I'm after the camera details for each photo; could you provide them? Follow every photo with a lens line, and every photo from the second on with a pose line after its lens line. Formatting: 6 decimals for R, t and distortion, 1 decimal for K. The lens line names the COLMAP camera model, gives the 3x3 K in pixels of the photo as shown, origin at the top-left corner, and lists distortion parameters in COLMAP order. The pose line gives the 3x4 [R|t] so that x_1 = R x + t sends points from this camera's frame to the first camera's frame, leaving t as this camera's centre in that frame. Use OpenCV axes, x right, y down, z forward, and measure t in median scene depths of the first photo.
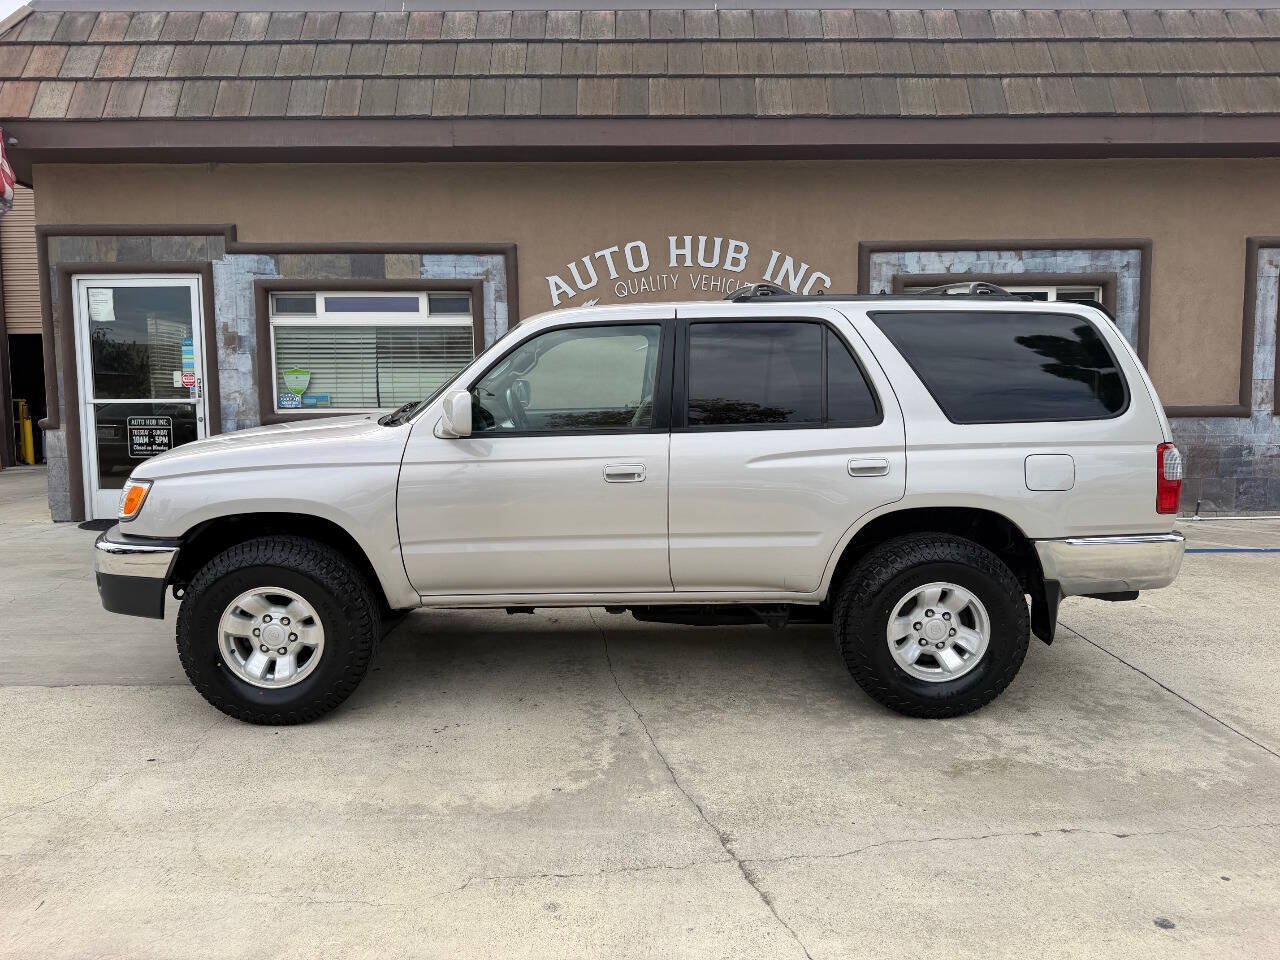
lens RADIAL K [[895.0, 0, 643.5], [0, 895.0, 488.0], [0, 0, 1]] dist [0.106928, -0.174435]
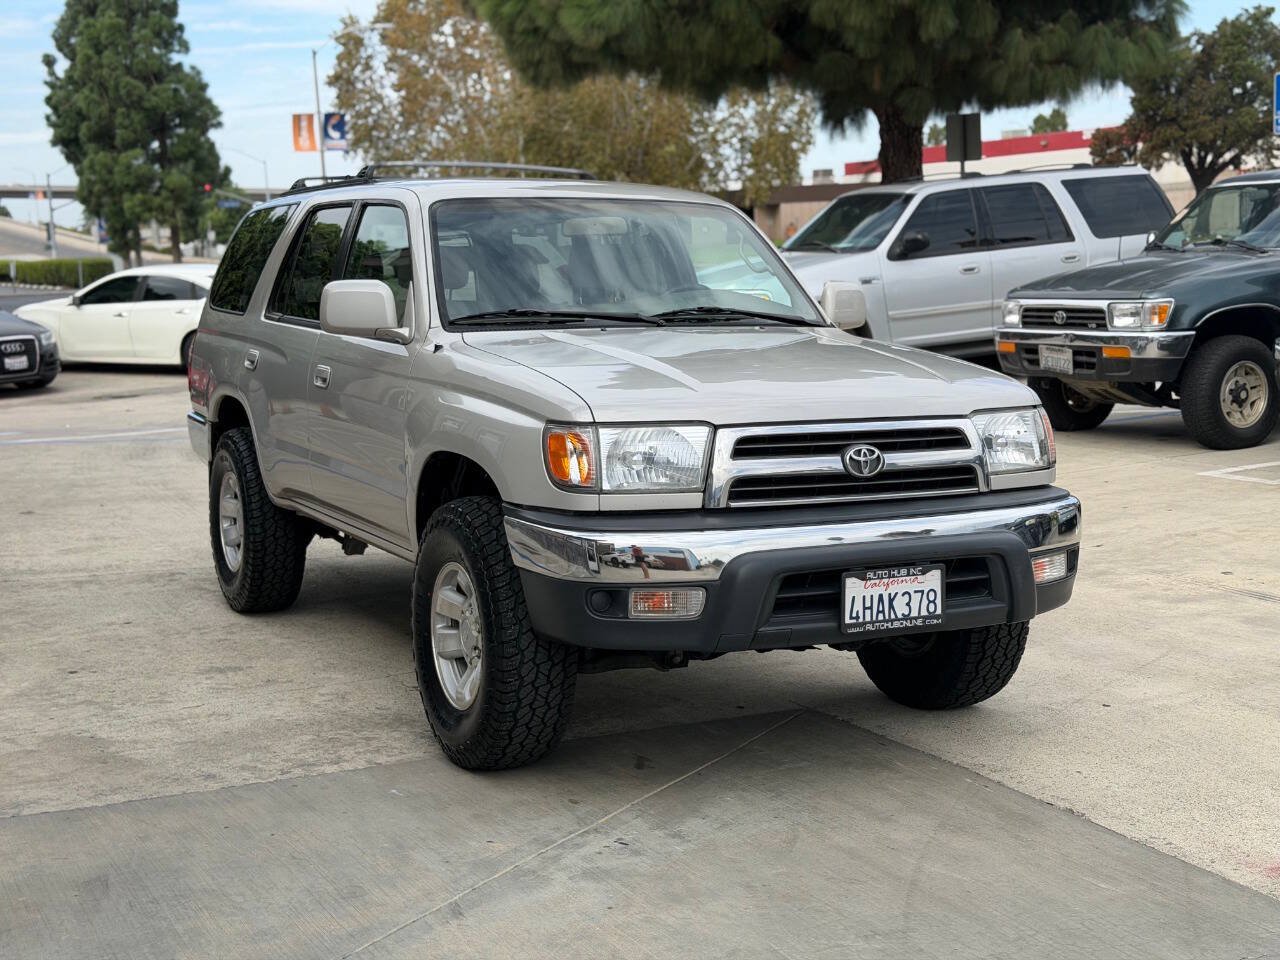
lens RADIAL K [[1778.5, 0, 657.2], [0, 1778.5, 480.6], [0, 0, 1]] dist [0.190629, -0.374498]
pose [[-0.419911, -0.098807, 0.902171, -1.420995], [0.131222, 0.977000, 0.168080, -0.190117], [-0.898029, 0.188963, -0.397287, 1.524646]]
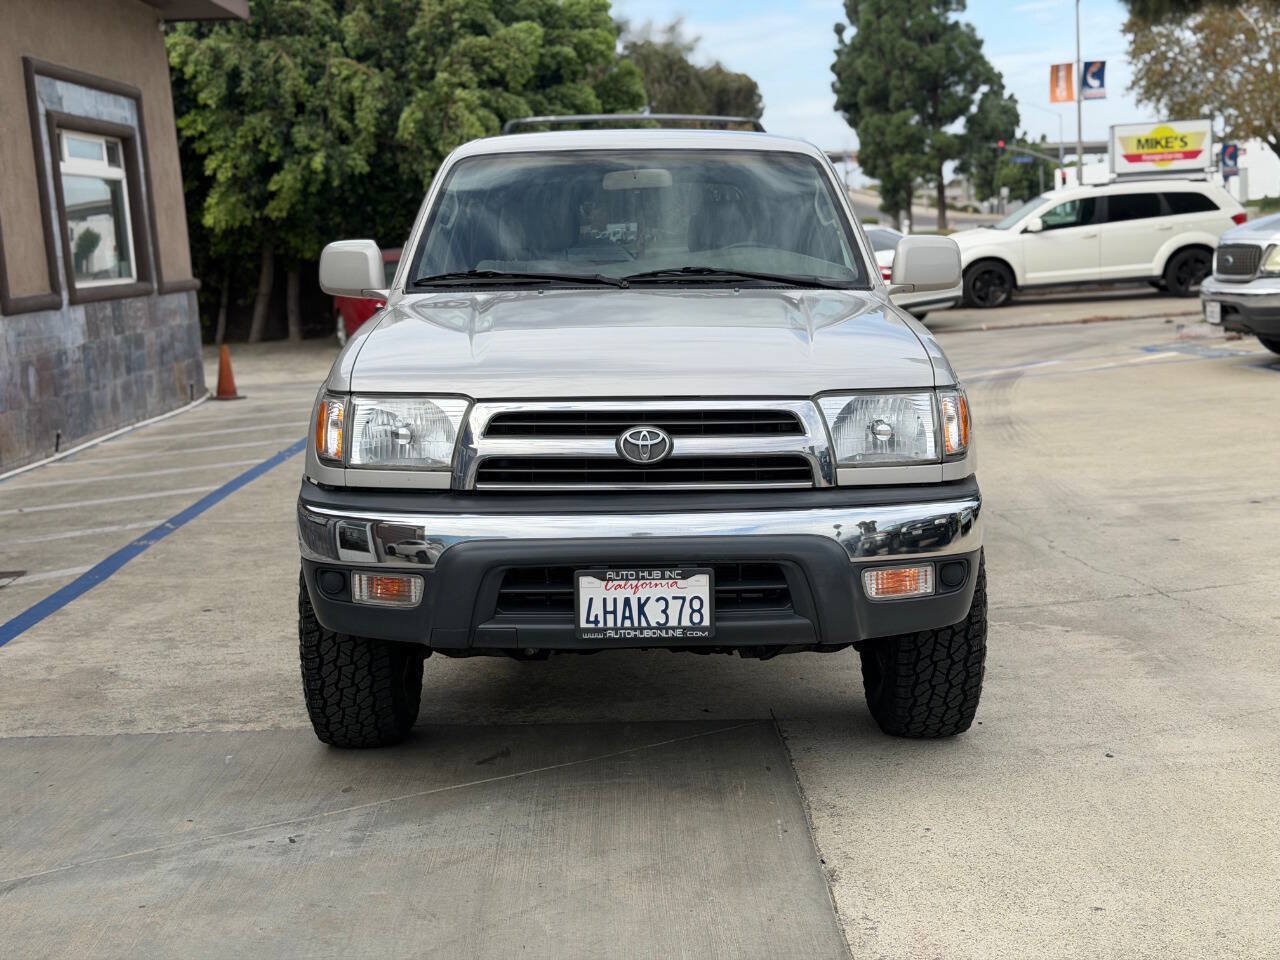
lens RADIAL K [[1773.6, 0, 637.1], [0, 1773.6, 497.1], [0, 0, 1]] dist [0.198459, -0.431631]
pose [[0.019461, -0.140531, 0.989885, -1.433868], [0.152330, 0.978930, 0.135981, -0.106810], [-0.988138, 0.148143, 0.040458, 0.961064]]
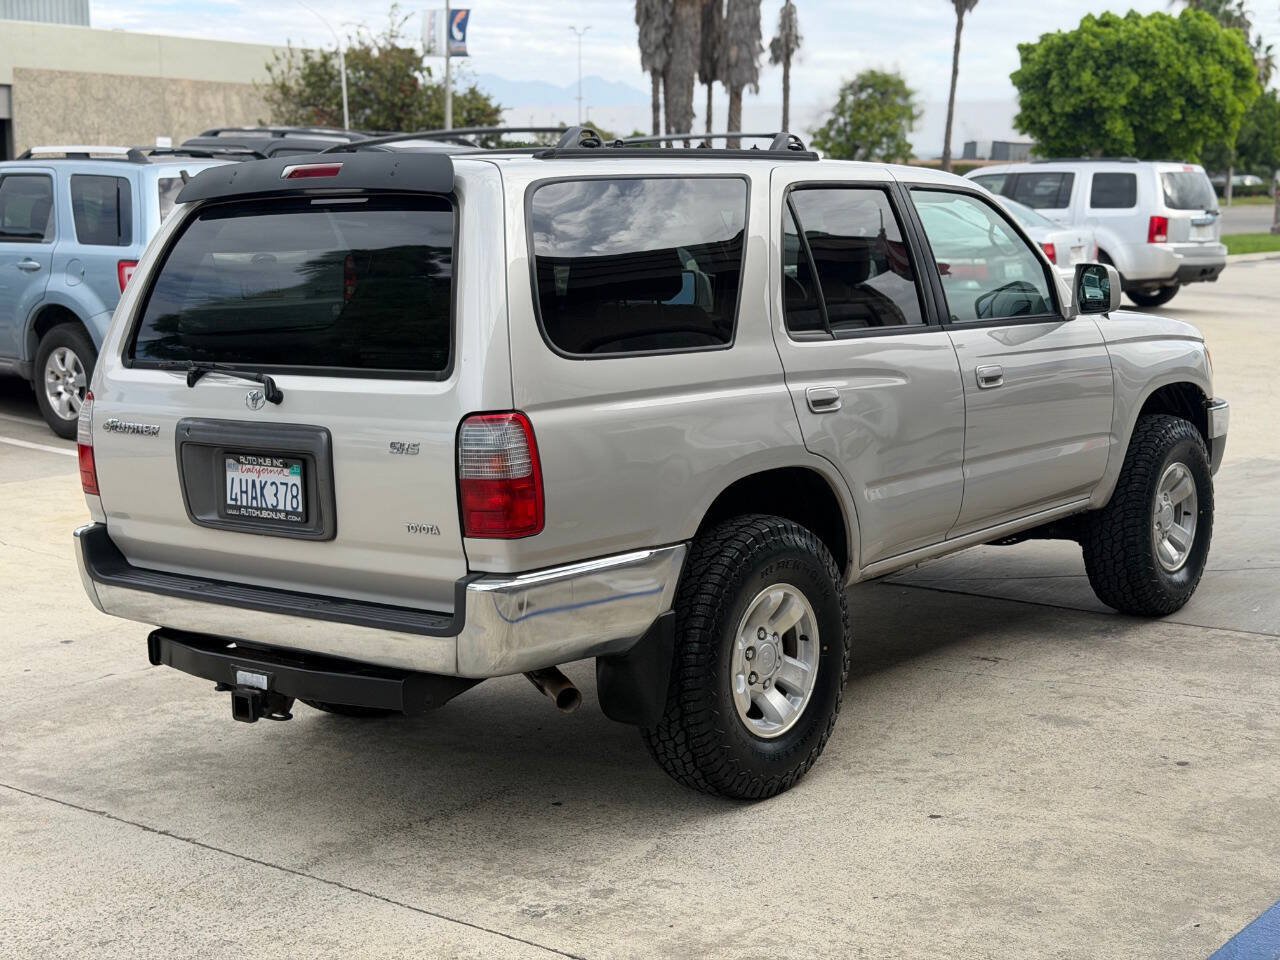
lens RADIAL K [[1773.6, 0, 637.1], [0, 1773.6, 497.1], [0, 0, 1]] dist [0.198459, -0.431631]
pose [[-0.643487, 0.135816, -0.753312, 1.125070], [-0.077647, 0.967475, 0.240755, -0.274454], [0.761509, 0.213415, -0.612012, 1.801539]]
